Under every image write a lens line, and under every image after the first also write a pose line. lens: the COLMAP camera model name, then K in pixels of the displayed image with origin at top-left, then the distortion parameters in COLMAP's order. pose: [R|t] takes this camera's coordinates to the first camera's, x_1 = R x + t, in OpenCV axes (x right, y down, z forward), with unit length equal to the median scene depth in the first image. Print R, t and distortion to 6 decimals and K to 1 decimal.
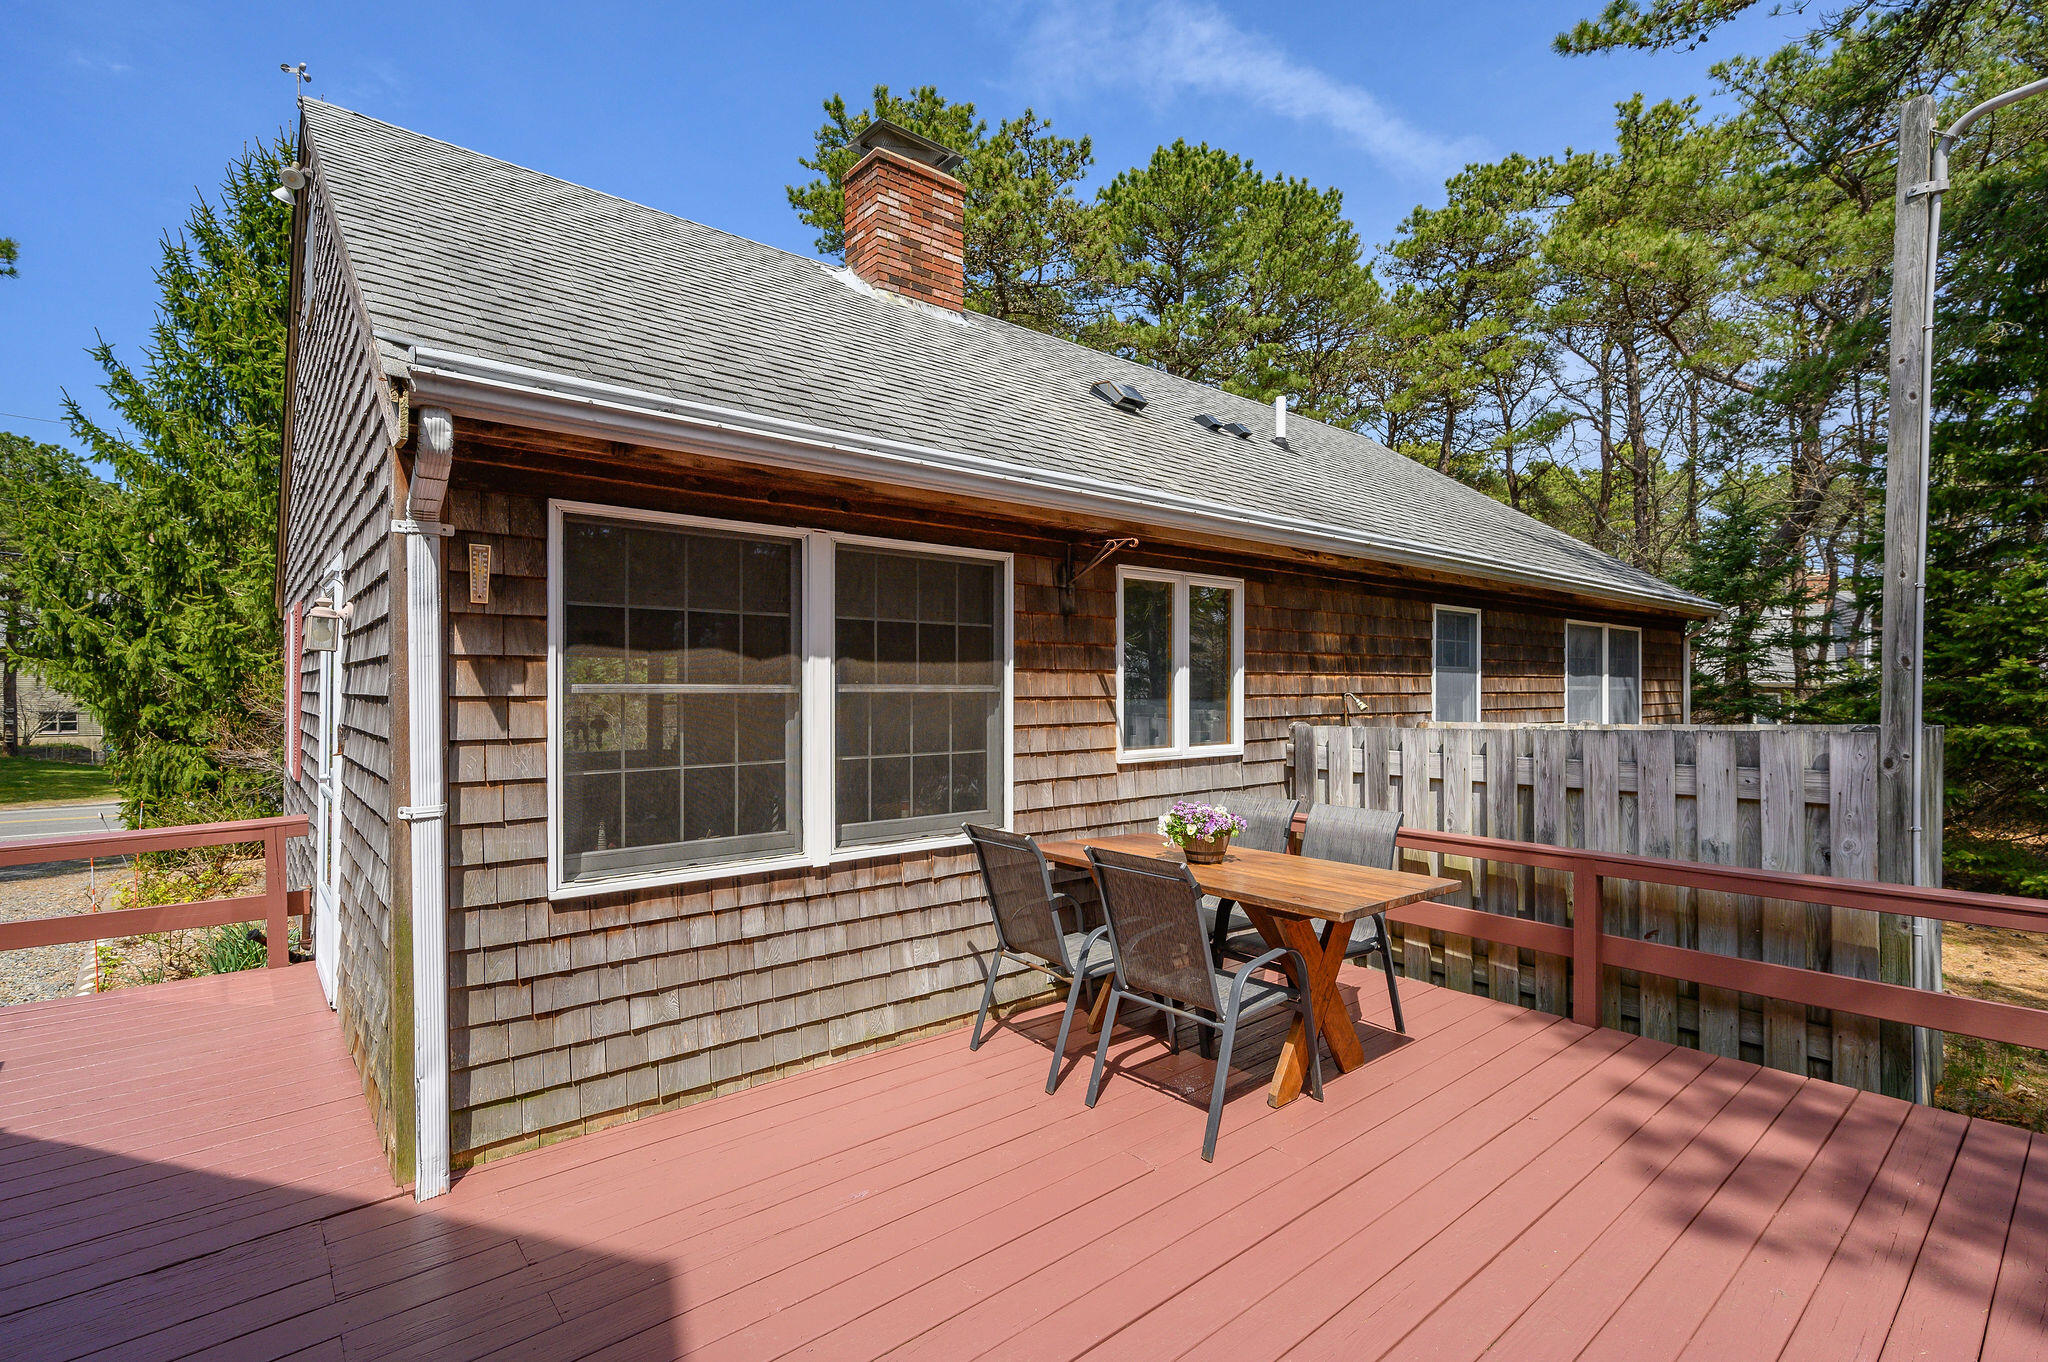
lens RADIAL K [[930.6, 0, 1030.1], [0, 930.6, 687.2], [0, 0, 1]] dist [-0.000816, 0.000367]
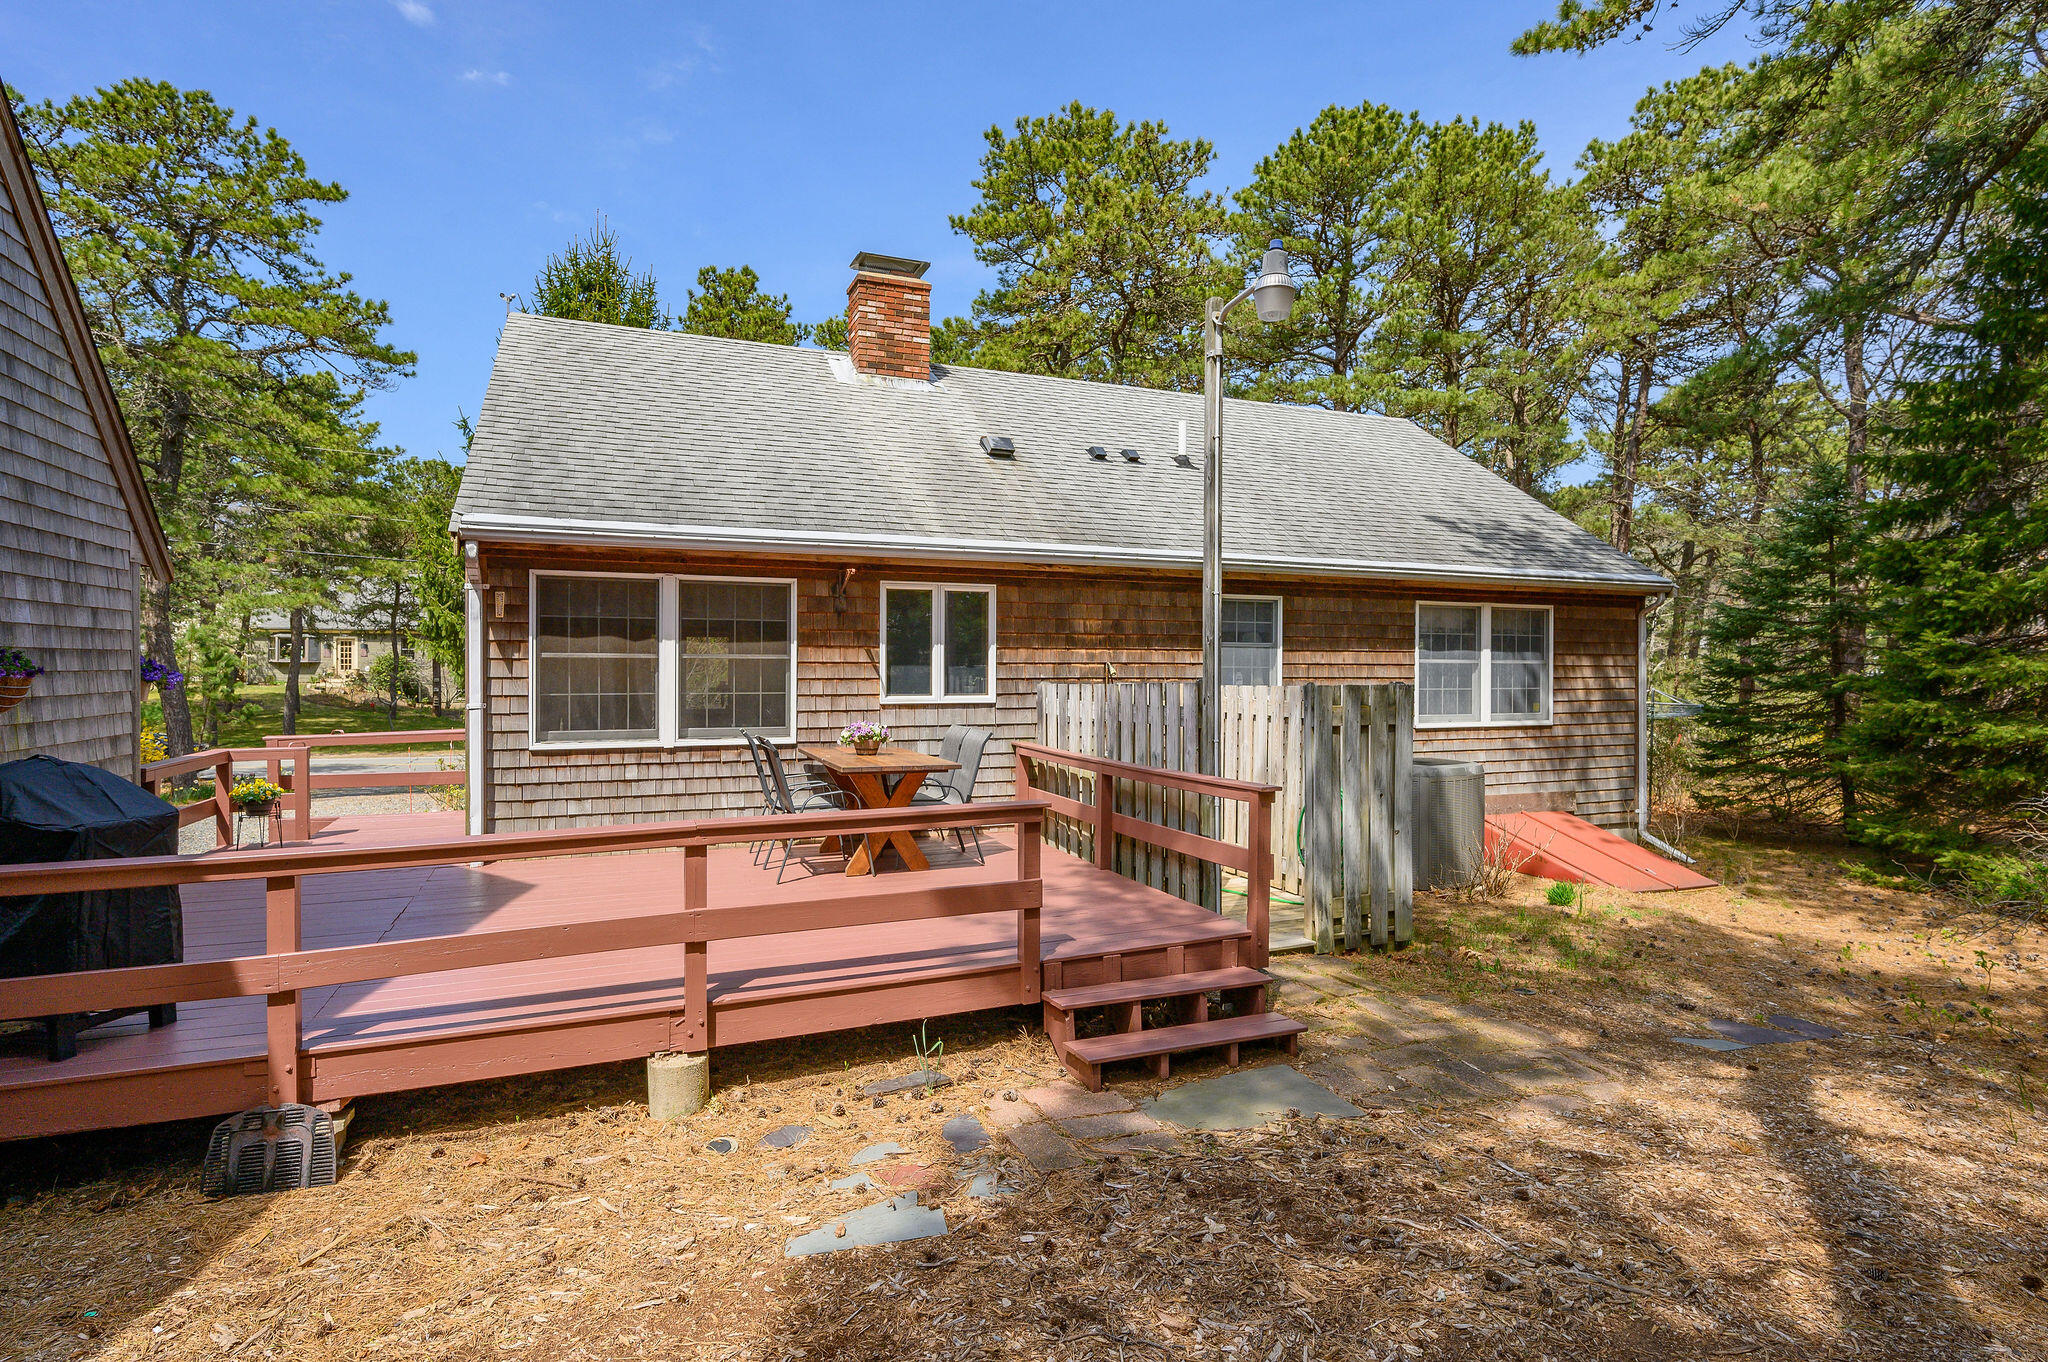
lens RADIAL K [[1034.7, 0, 1020.7], [0, 1034.7, 673.2], [0, 0, 1]] dist [0.001775, 0.000114]
pose [[0.946390, 0.005882, -0.322972, 0.953973], [-0.003746, 0.999967, 0.007236, 0.015465], [0.323004, -0.005638, 0.946381, -0.658855]]
